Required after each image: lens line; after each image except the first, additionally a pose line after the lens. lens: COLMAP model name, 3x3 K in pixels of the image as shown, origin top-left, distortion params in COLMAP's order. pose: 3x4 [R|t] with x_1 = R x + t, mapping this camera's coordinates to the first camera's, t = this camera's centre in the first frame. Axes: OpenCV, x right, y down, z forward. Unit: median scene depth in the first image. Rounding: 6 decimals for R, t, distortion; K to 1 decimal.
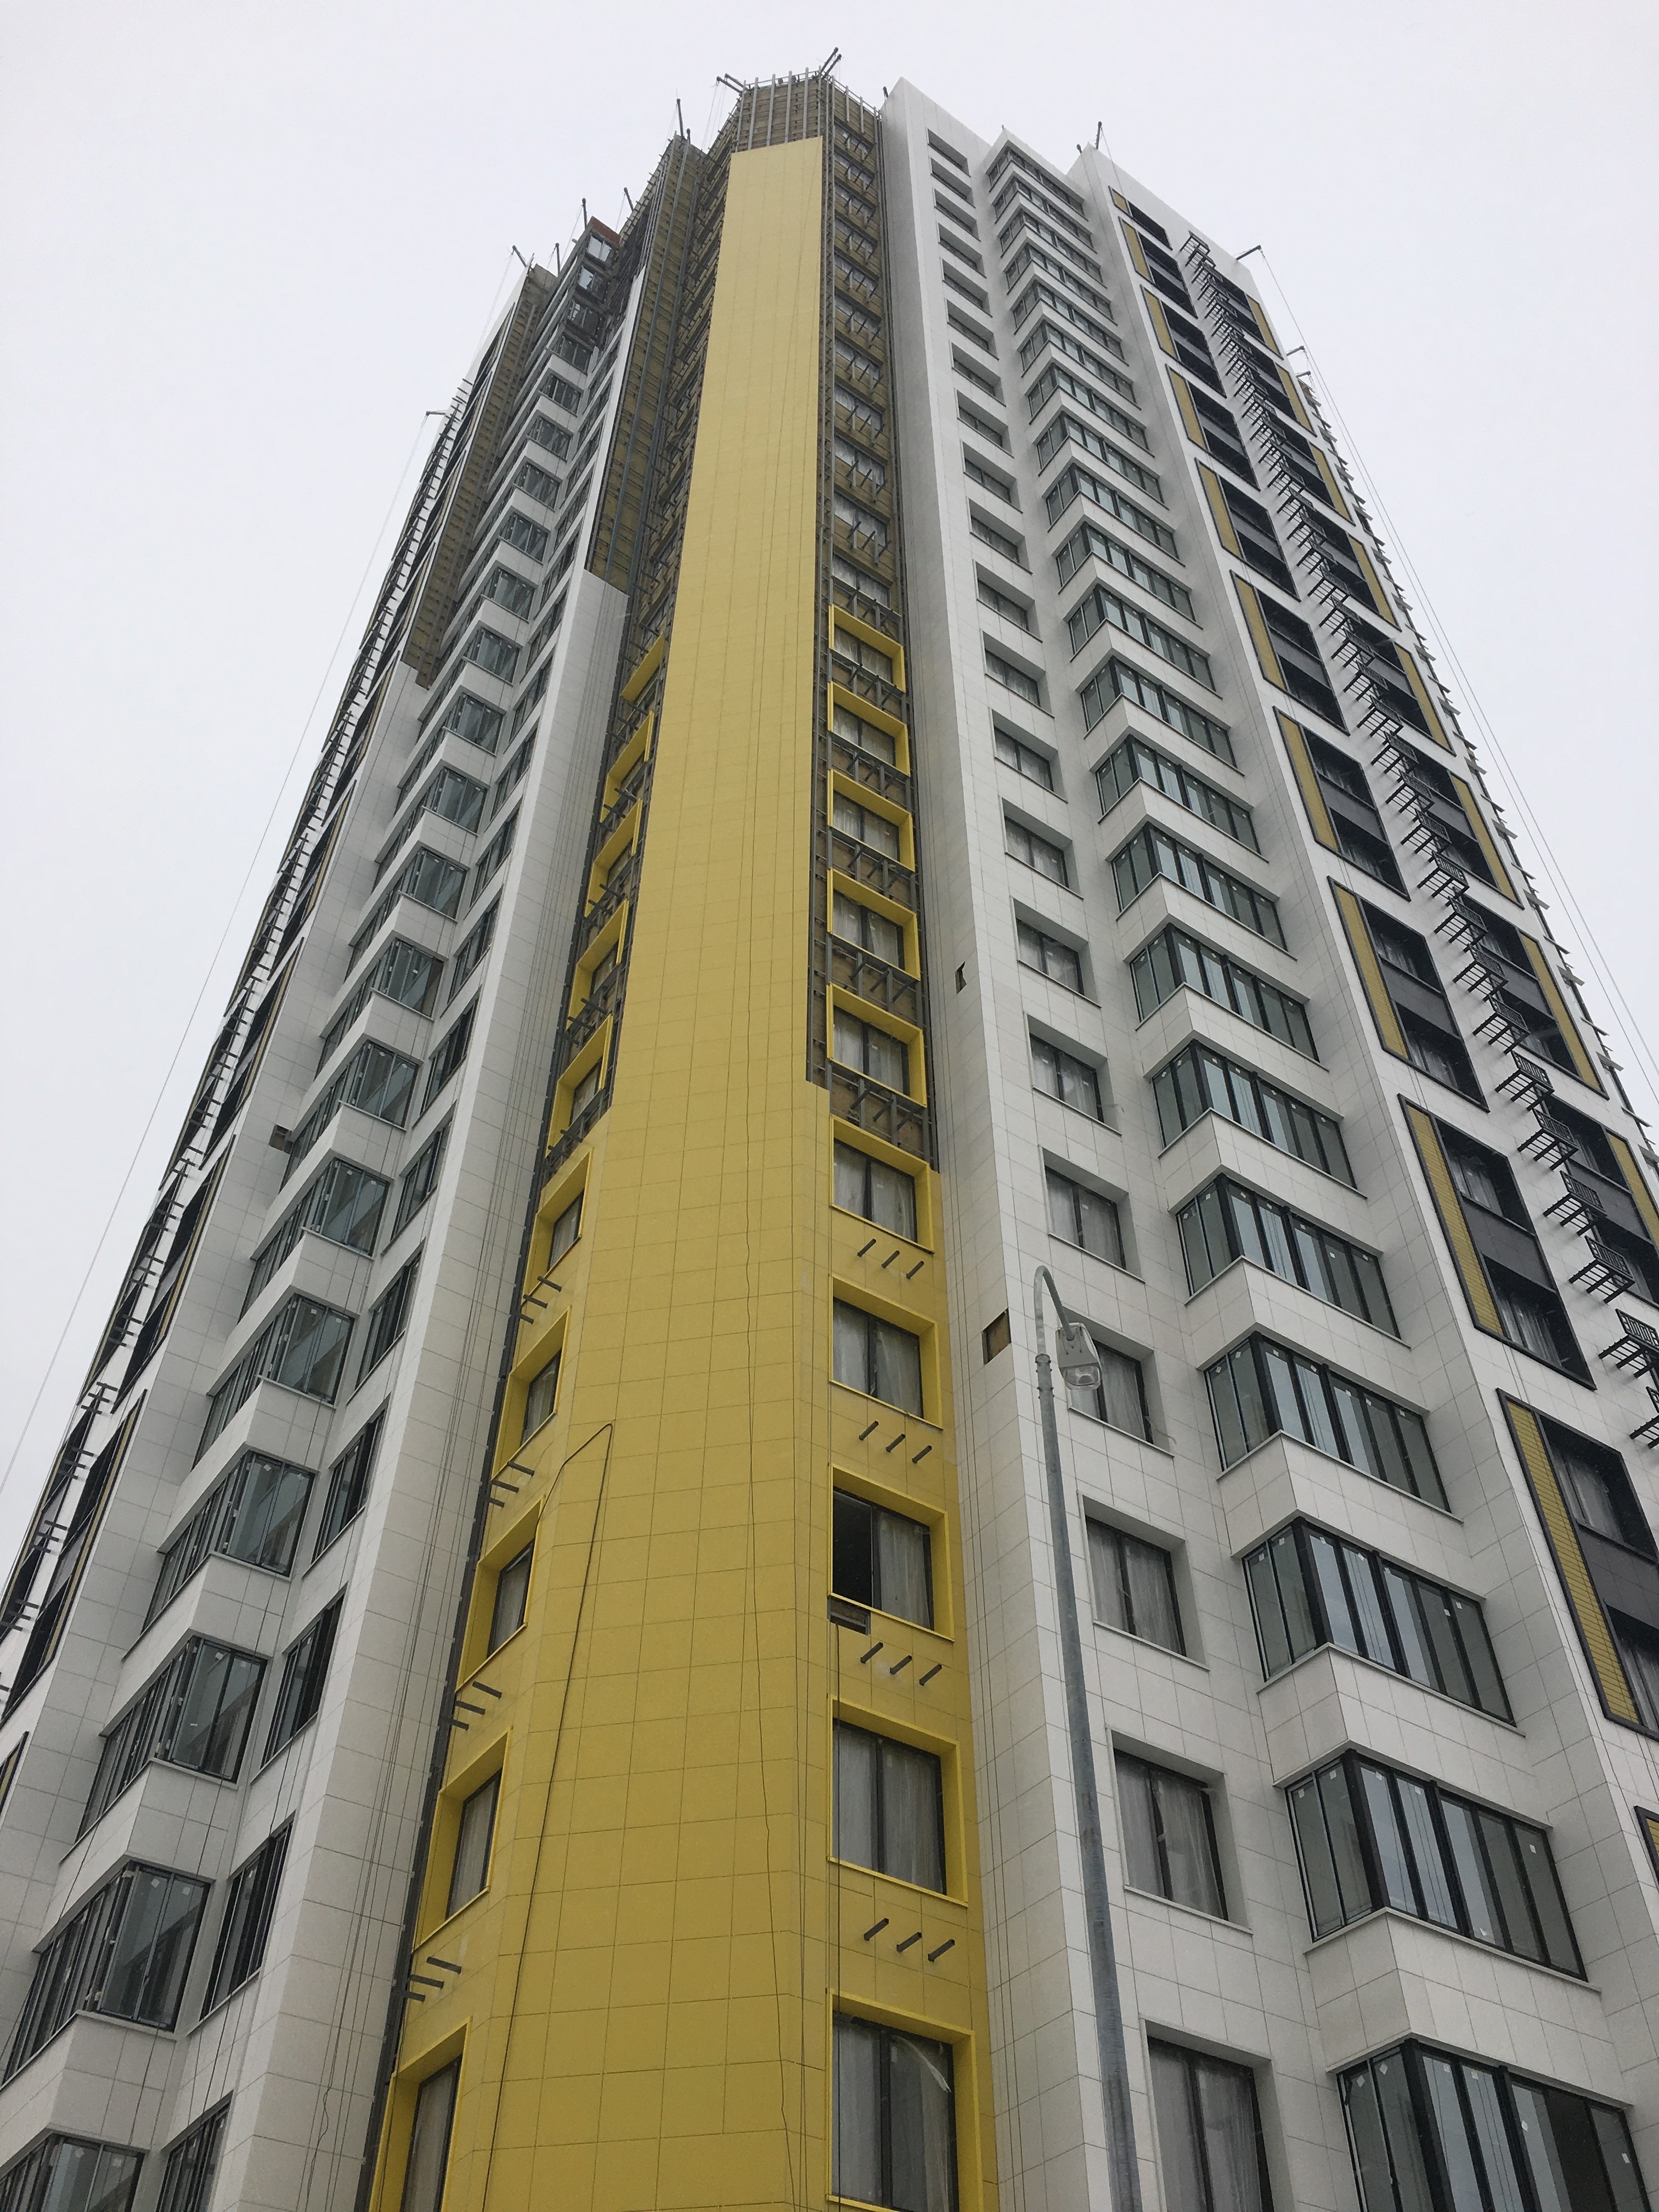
lens RADIAL K [[1880.3, 0, 830.5], [0, 1880.3, 1107.0], [0, 0, 1]] dist [0.053463, -0.062754]
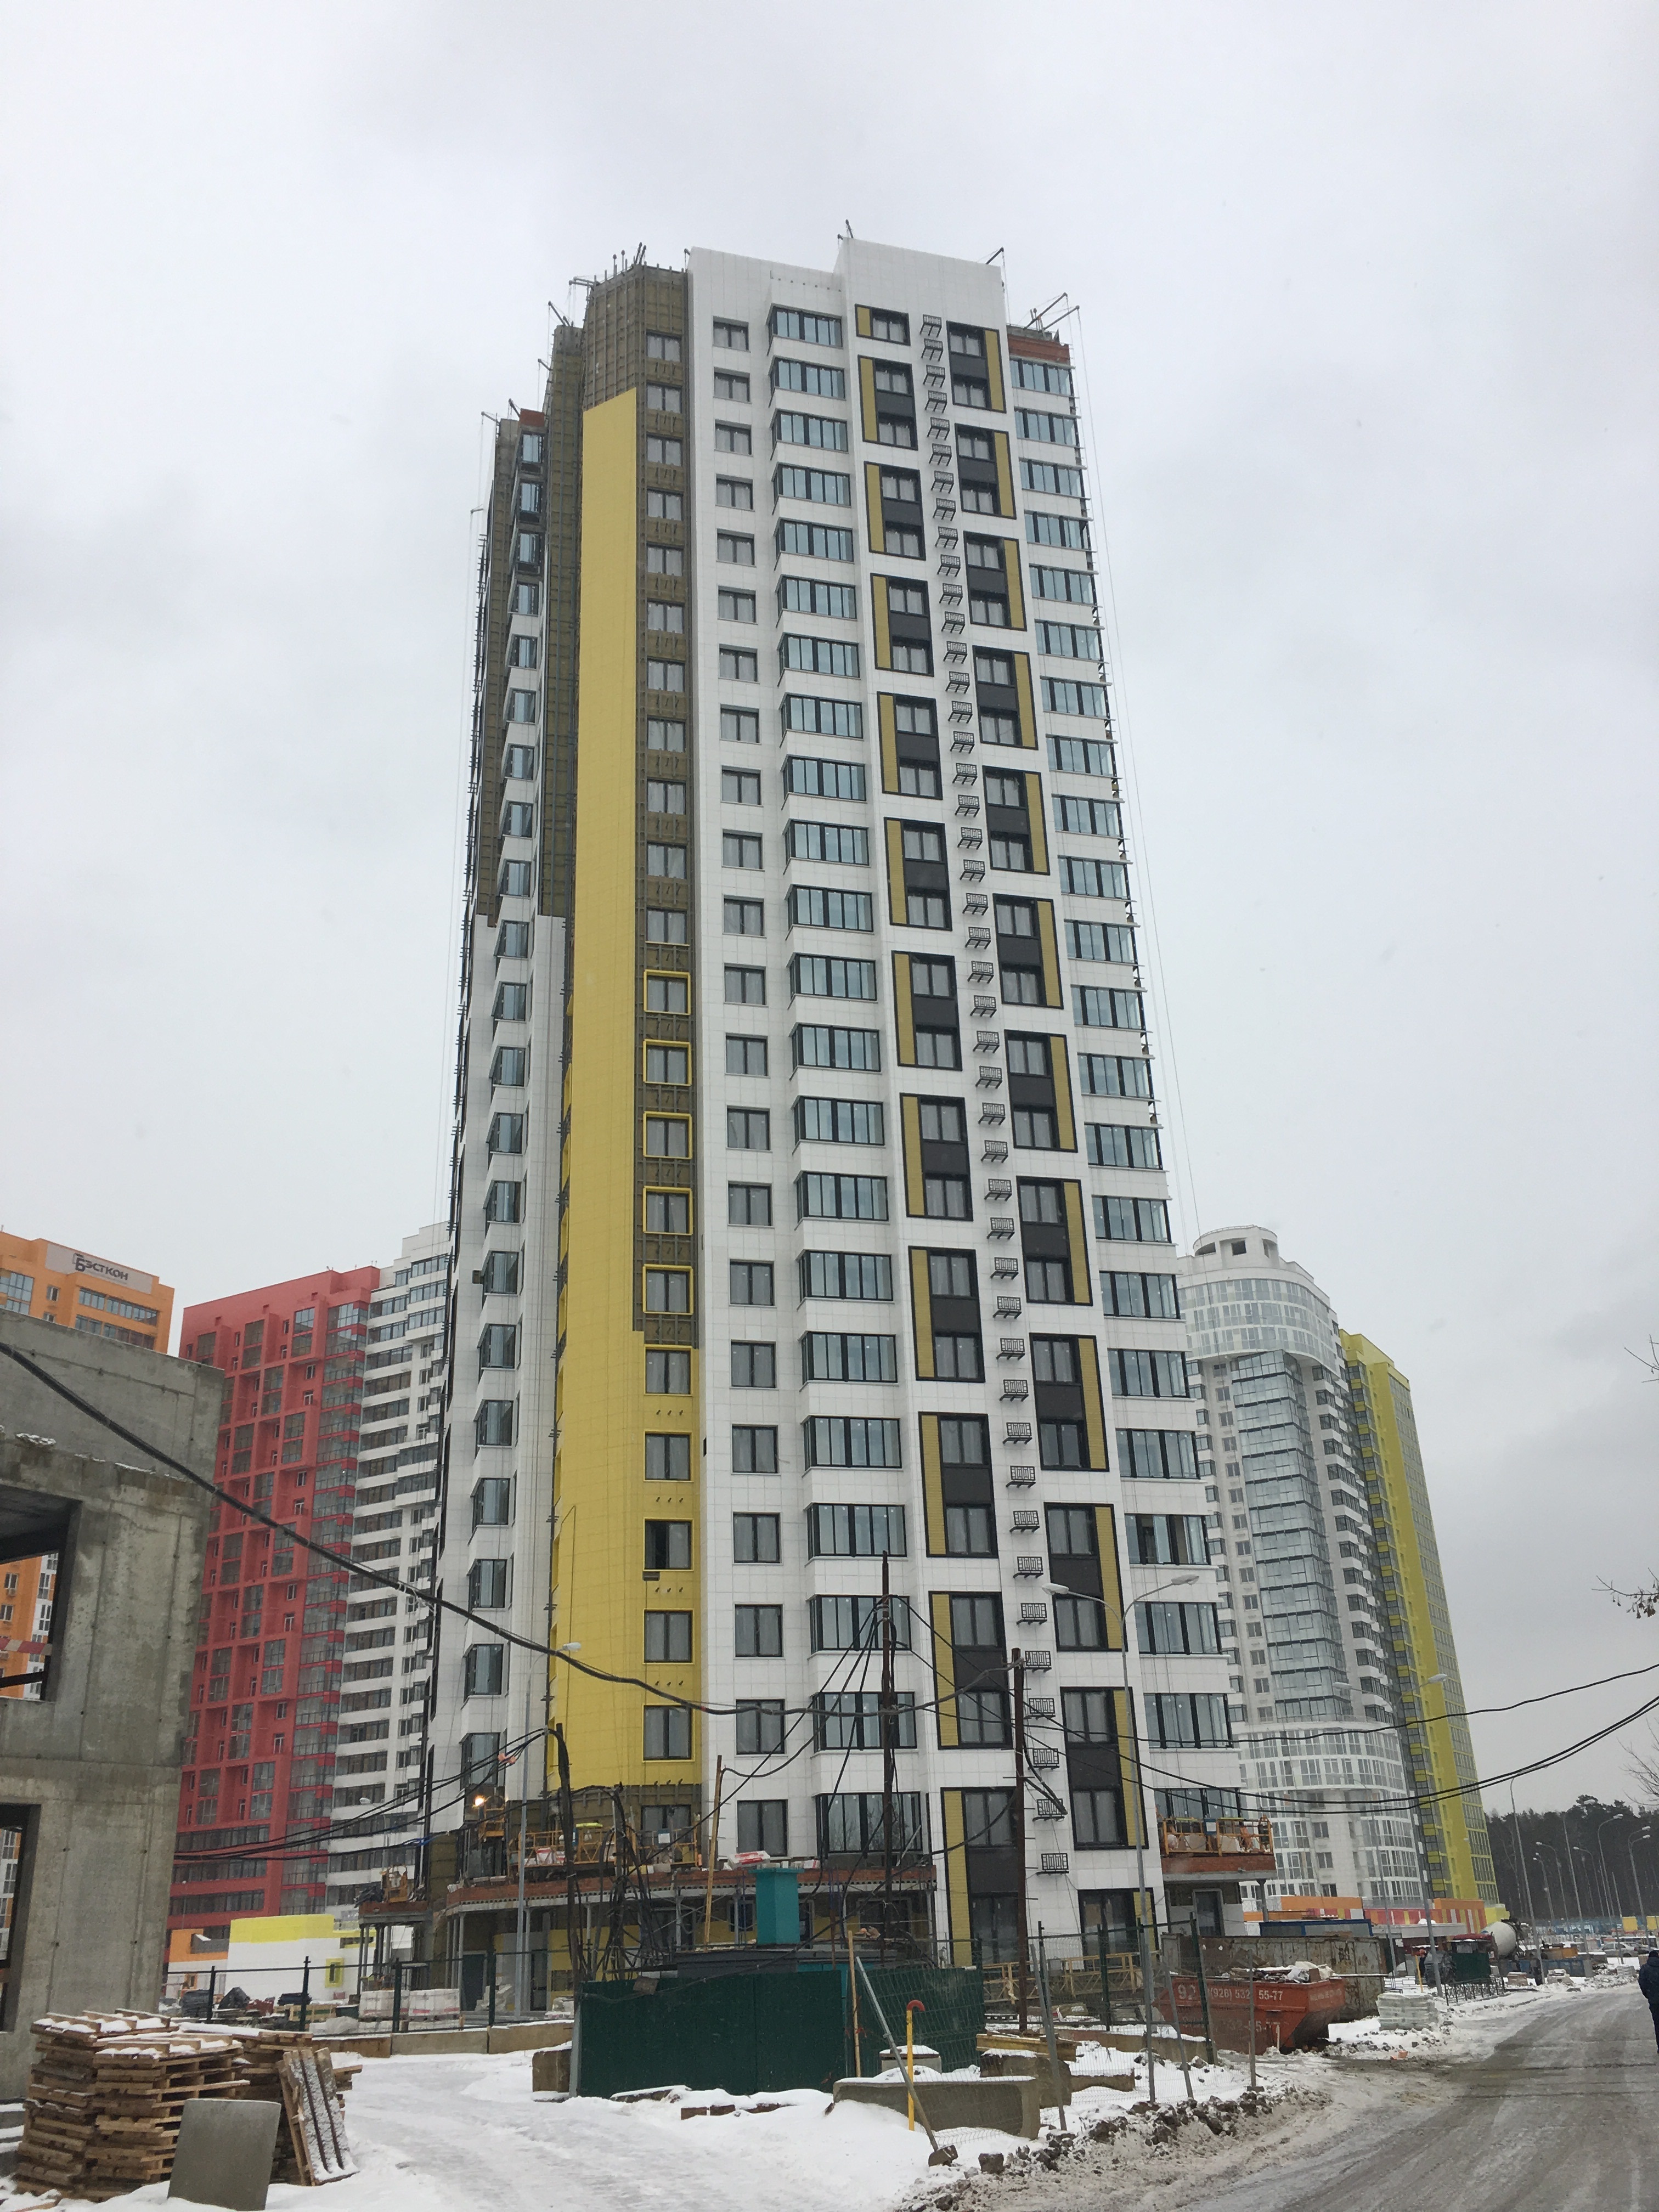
lens RADIAL K [[1880.3, 0, 837.4], [0, 1880.3, 1099.7], [0, 0, 1]] dist [0.053463, -0.062754]
pose [[0.941395, -0.170014, -0.291327, 0.977077], [0.273054, 0.891182, 0.362266, -1.068164], [0.198035, -0.420583, 0.885377, -0.972026]]
